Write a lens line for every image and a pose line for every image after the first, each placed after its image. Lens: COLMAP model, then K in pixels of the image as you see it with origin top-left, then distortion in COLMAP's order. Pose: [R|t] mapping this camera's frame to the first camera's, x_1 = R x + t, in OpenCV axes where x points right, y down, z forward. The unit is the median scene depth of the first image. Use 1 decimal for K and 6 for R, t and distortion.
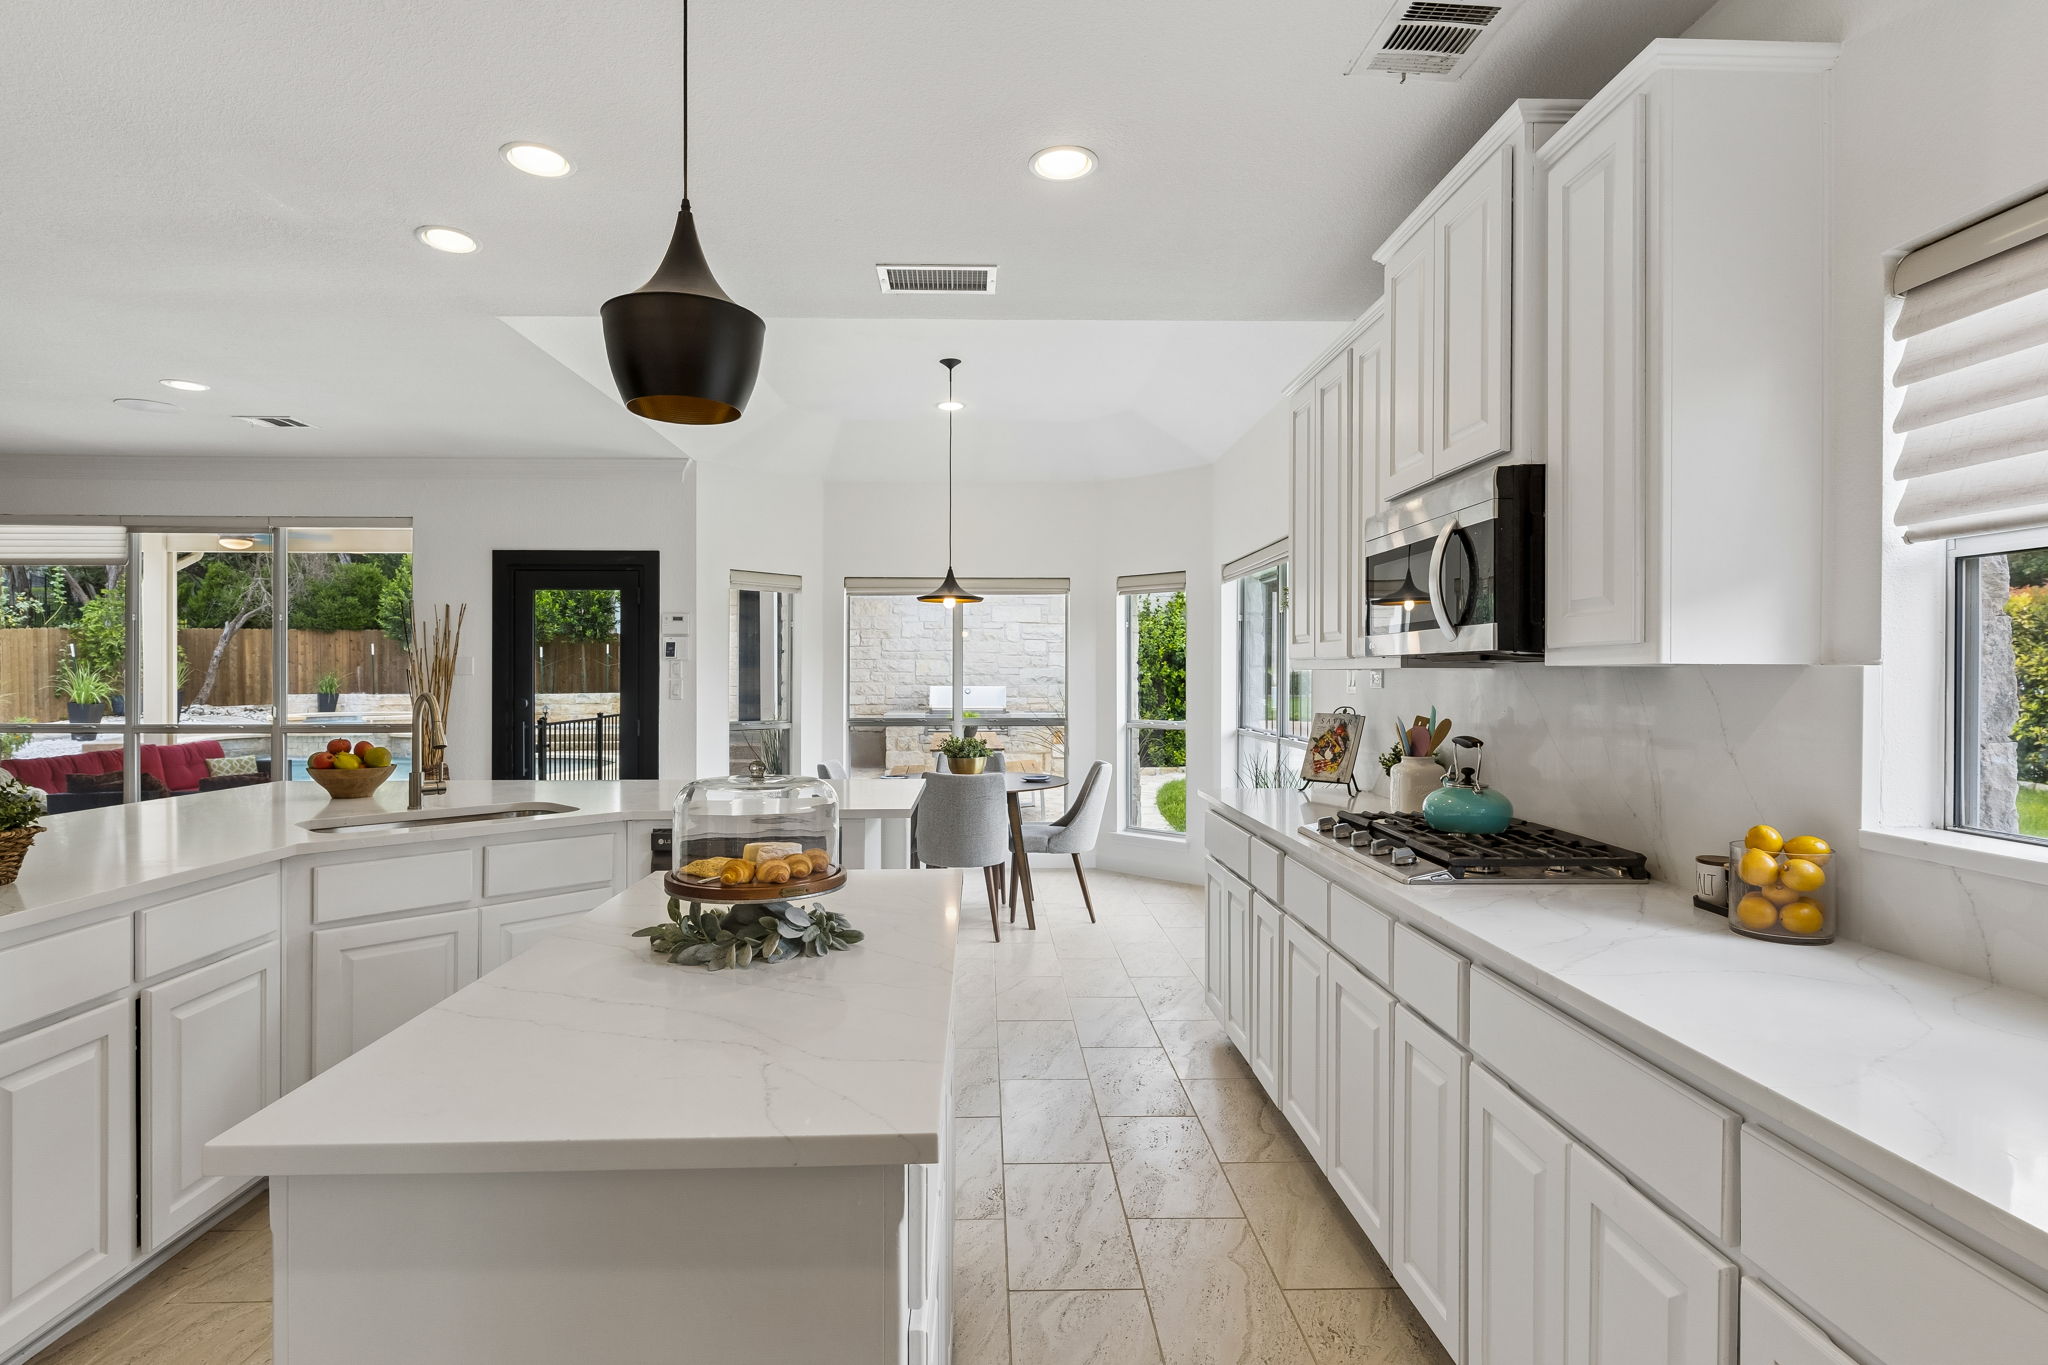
lens RADIAL K [[1058.1, 0, 1023.1], [0, 1058.1, 678.5], [0, 0, 1]] dist [-0.000087, -0.000378]
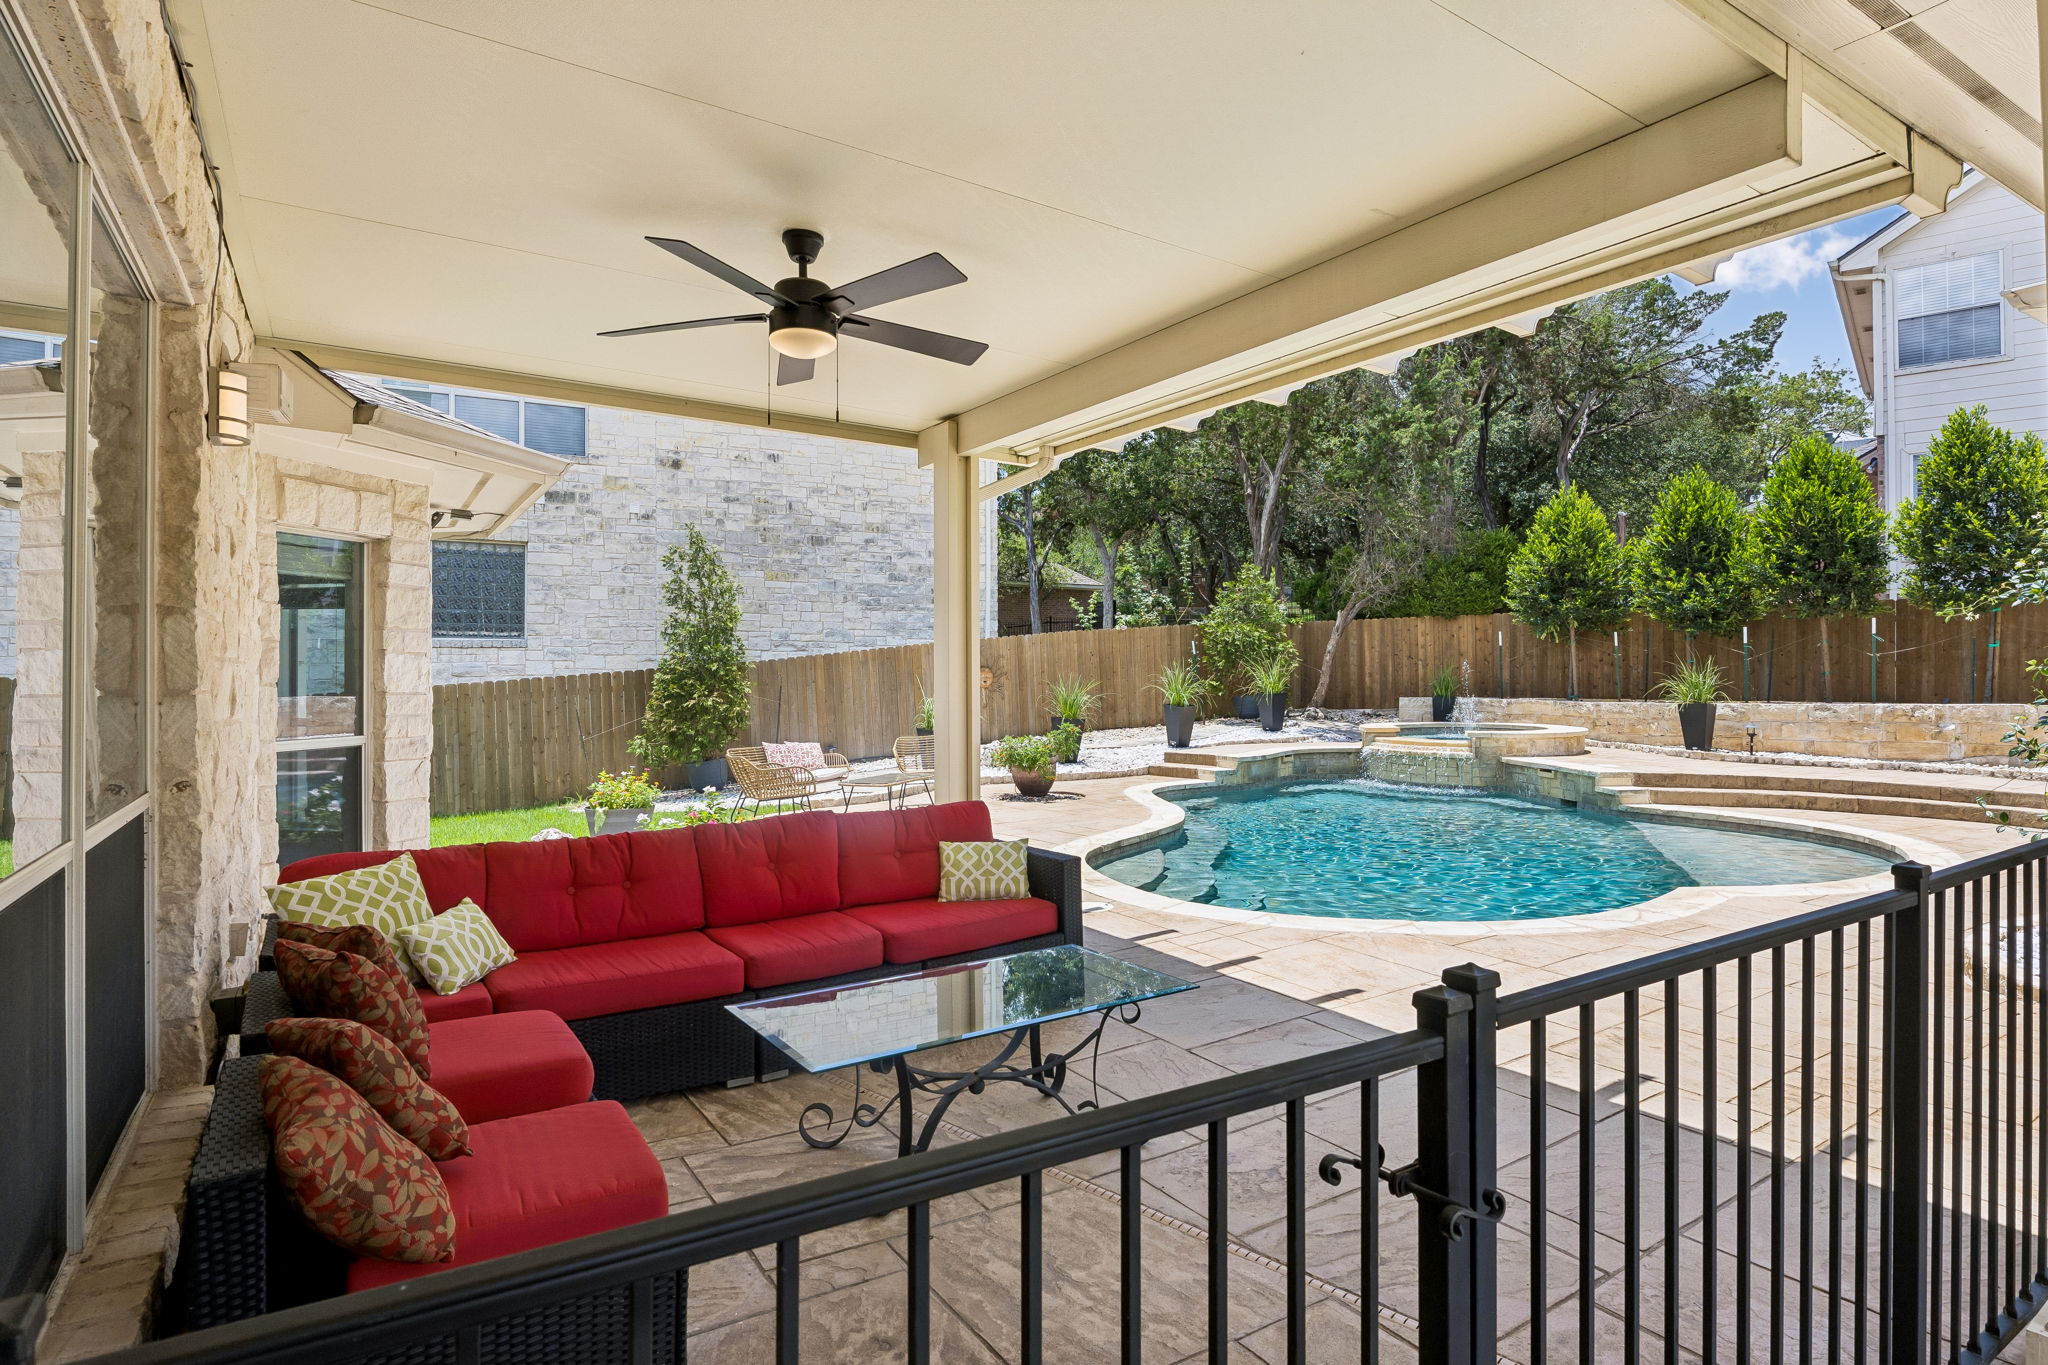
lens RADIAL K [[1058.1, 0, 1020.2], [0, 1058.1, 675.2], [0, 0, 1]] dist [-0.000087, -0.000378]
pose [[0.501984, -0.001666, -0.864875, -0.134708], [0.000480, 0.999999, -0.001647, -0.000549], [0.864877, 0.000411, 0.501984, 0.327315]]
